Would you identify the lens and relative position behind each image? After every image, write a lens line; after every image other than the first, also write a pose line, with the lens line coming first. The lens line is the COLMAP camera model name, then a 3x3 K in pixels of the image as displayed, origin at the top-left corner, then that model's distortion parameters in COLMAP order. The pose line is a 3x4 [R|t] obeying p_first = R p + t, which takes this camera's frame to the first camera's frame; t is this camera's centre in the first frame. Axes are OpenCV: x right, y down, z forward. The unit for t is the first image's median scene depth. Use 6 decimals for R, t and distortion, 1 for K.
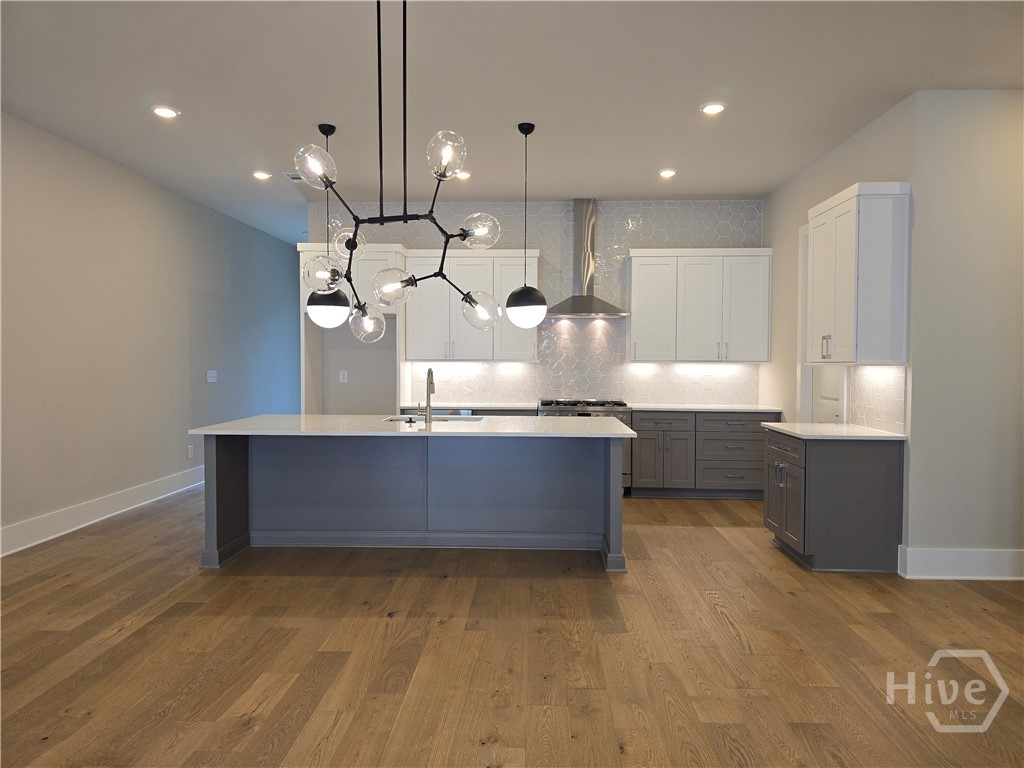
lens RADIAL K [[690.8, 0, 514.3], [0, 690.8, 377.6], [0, 0, 1]] dist [0.068193, -0.067624]
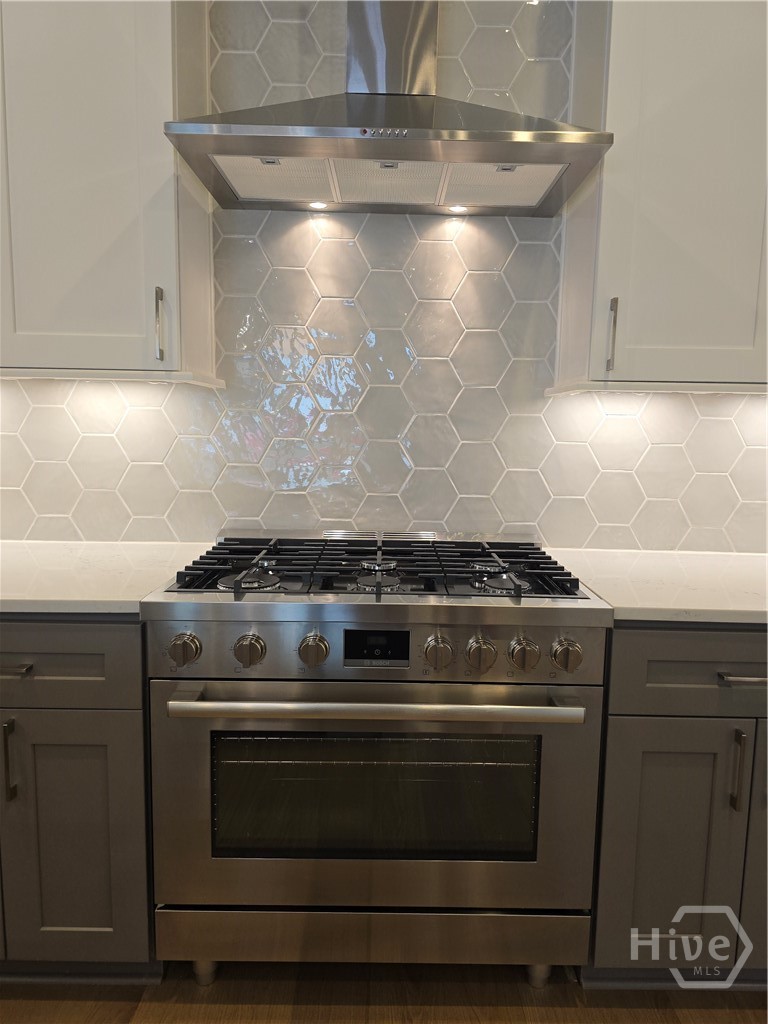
lens RADIAL K [[690.8, 0, 385.8], [0, 690.8, 509.4], [0, 0, 1]] dist [0.068193, -0.067624]
pose [[0.999131, 0.008824, 0.040739, 0.135585], [-0.012882, 0.994861, 0.100426, -0.005770], [-0.039644, -0.100864, 0.994110, 1.140143]]
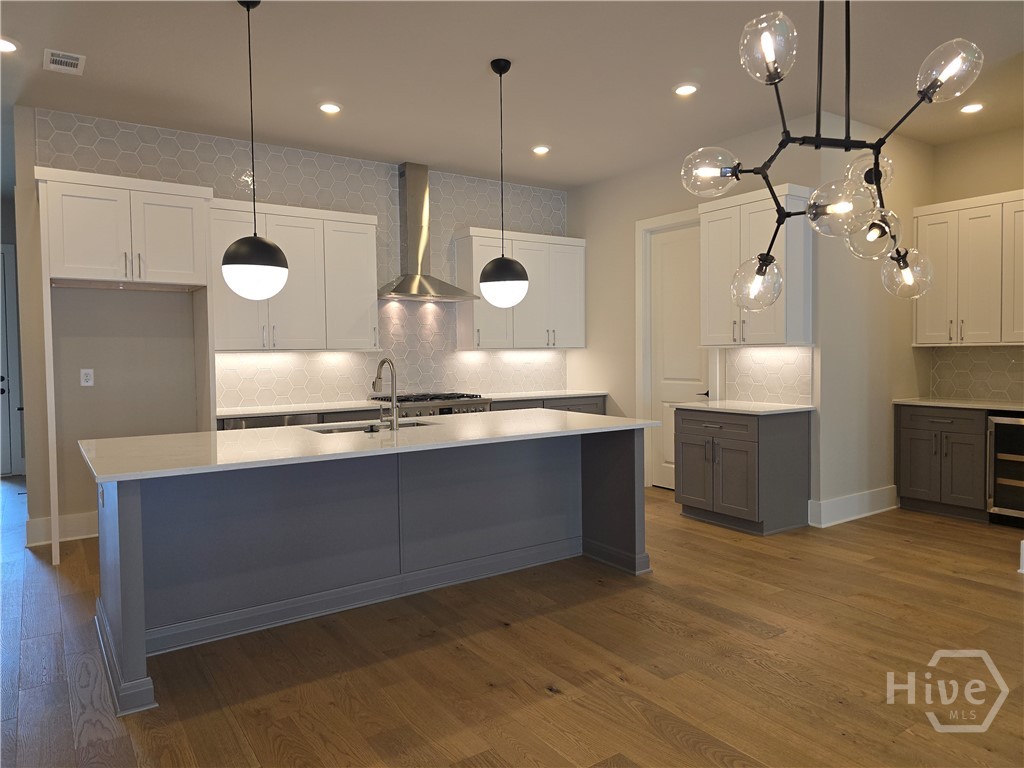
lens RADIAL K [[690.8, 0, 514.3], [0, 690.8, 377.6], [0, 0, 1]] dist [0.068193, -0.067624]
pose [[0.803964, -0.037082, 0.593520, -0.498593], [0.031094, 0.999310, 0.020316, -0.003690], [-0.593864, 0.002122, 0.804563, 0.338399]]
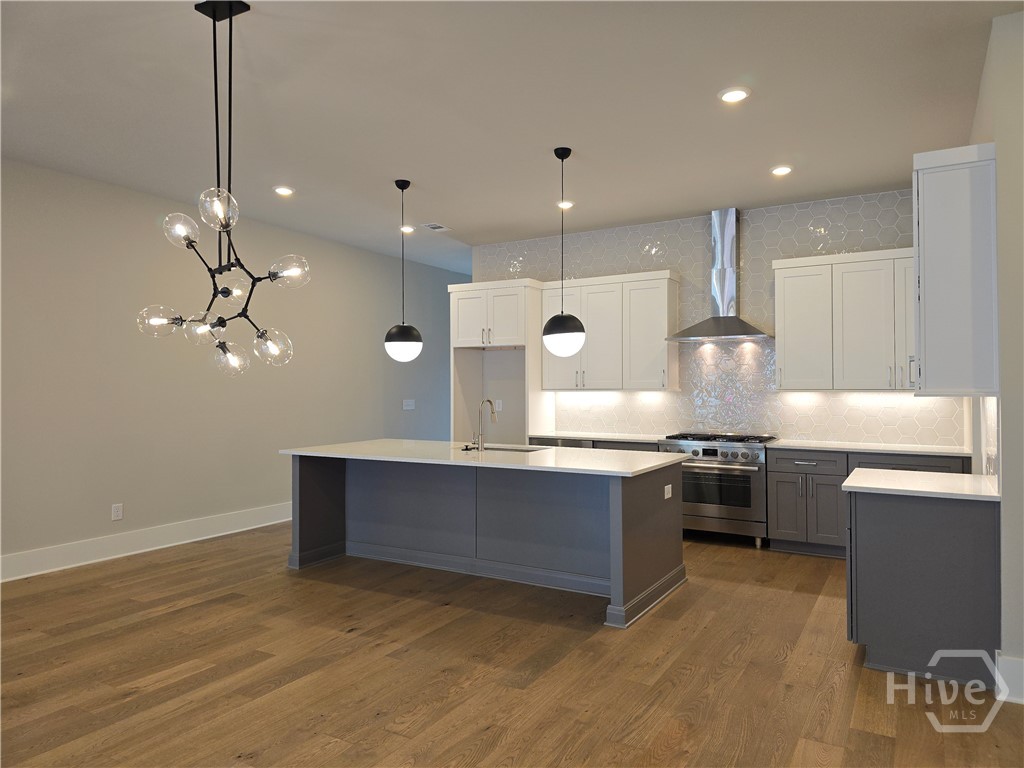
lens RADIAL K [[690.8, 0, 514.3], [0, 690.8, 377.6], [0, 0, 1]] dist [0.068193, -0.067624]
pose [[0.879374, -0.013213, -0.475948, 0.436604], [-0.006224, 0.999210, -0.039240, -0.004686], [0.476091, 0.037469, 0.878598, 0.129501]]
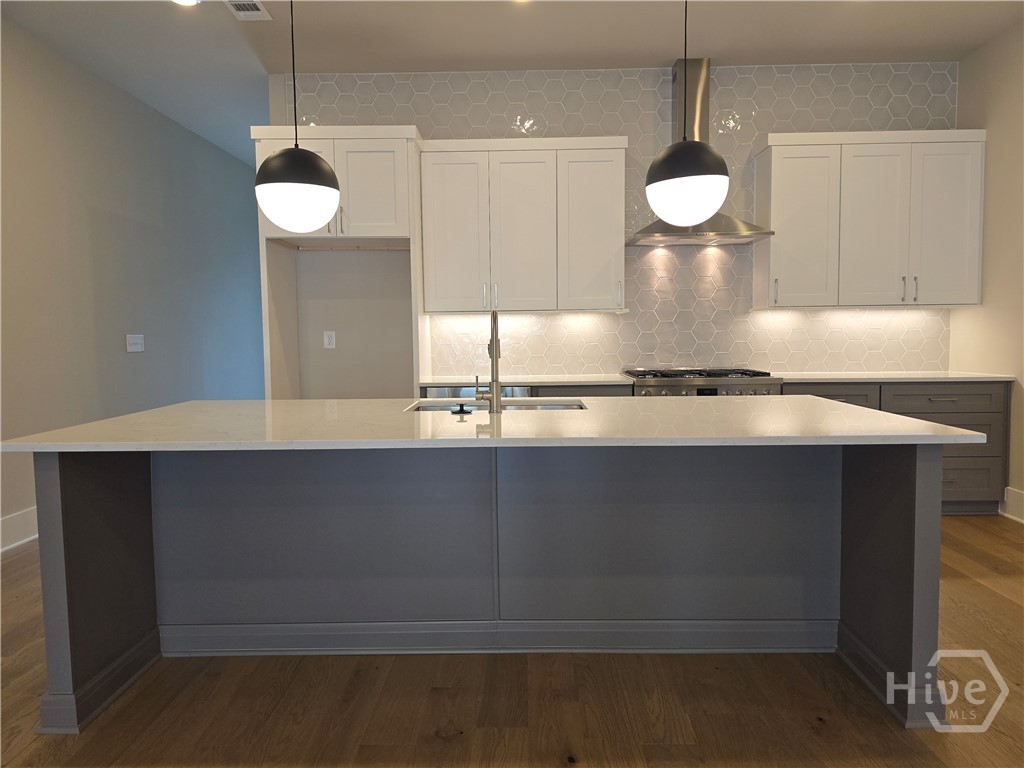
lens RADIAL K [[690.8, 0, 514.3], [0, 690.8, 377.6], [0, 0, 1]] dist [0.068193, -0.067624]
pose [[0.999634, -0.018179, 0.020045, -0.129067], [0.017403, 0.999118, 0.038208, 0.019721], [-0.020722, -0.037845, 0.999069, 0.510420]]
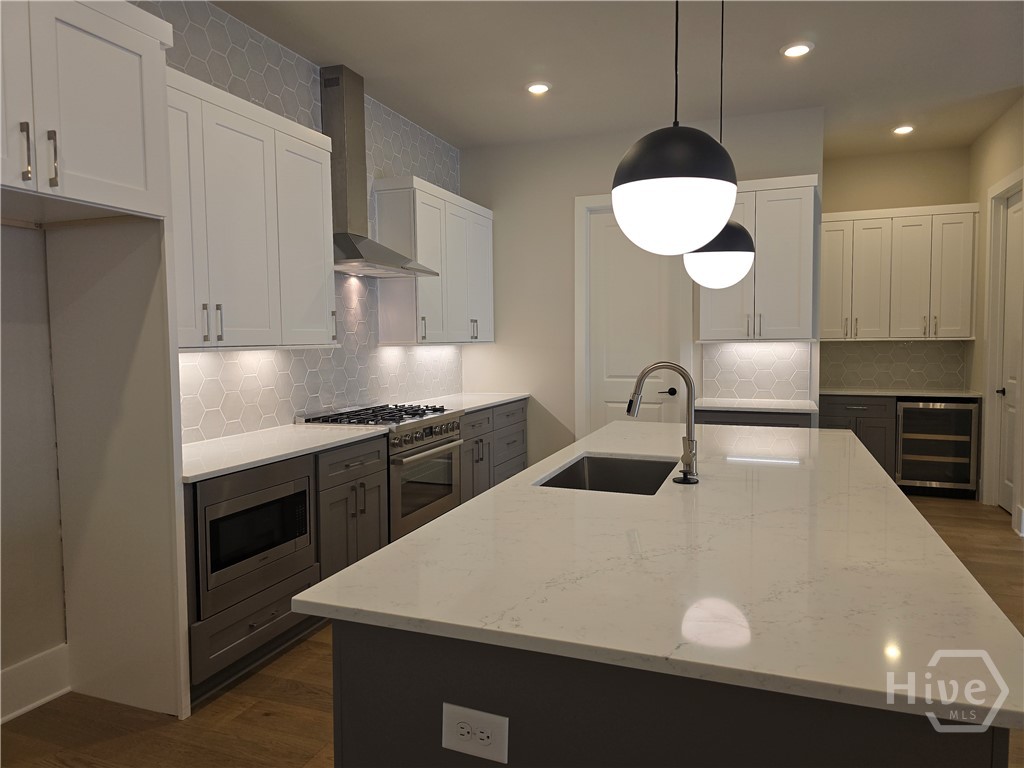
lens RADIAL K [[690.8, 0, 514.3], [0, 690.8, 377.6], [0, 0, 1]] dist [0.068193, -0.067624]
pose [[0.317877, -0.061631, 0.946127, -0.661005], [0.036428, 0.997942, 0.052767, -0.033532], [-0.947432, 0.017692, 0.319468, 1.030322]]
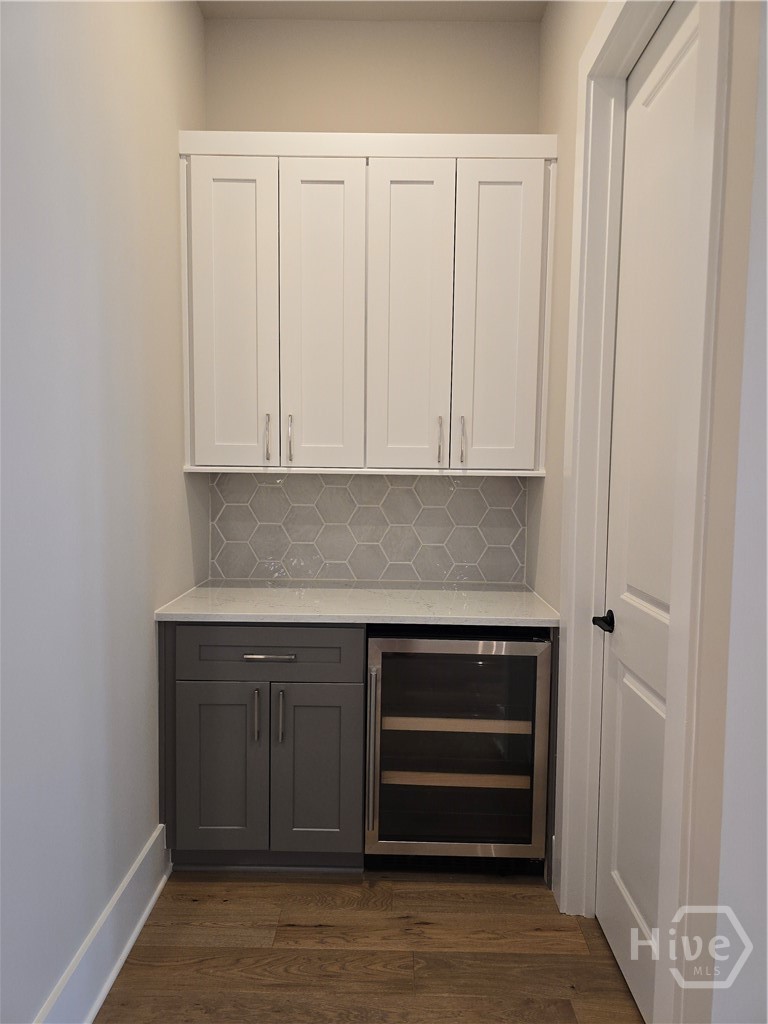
lens RADIAL K [[690.8, 0, 385.8], [0, 690.8, 509.4], [0, 0, 1]] dist [0.068193, -0.067624]
pose [[-0.020403, -0.076188, 0.996885, 0.282491], [0.011909, 0.997003, 0.076441, -0.021042], [-0.999721, 0.013431, -0.019434, 0.777849]]
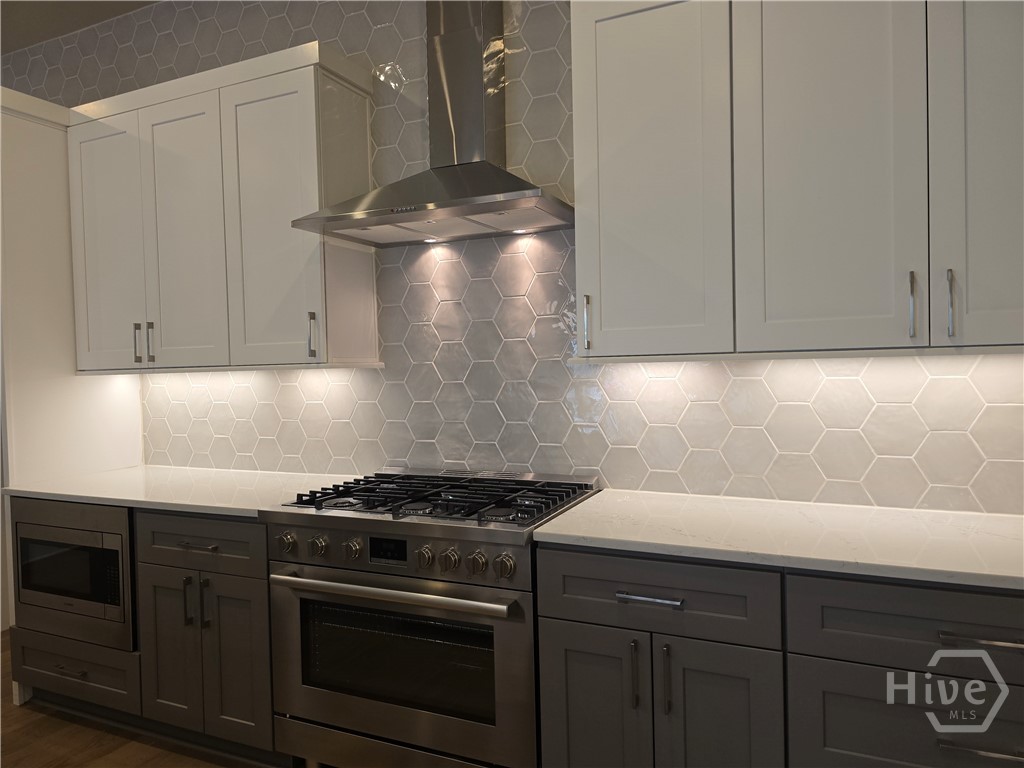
lens RADIAL K [[690.8, 0, 514.3], [0, 690.8, 377.6], [0, 0, 1]] dist [0.068193, -0.067624]
pose [[0.922436, -0.018072, -0.385728, 0.382356], [0.018784, 0.999822, -0.001922, -0.022867], [0.385694, -0.005473, 0.922611, 1.060065]]
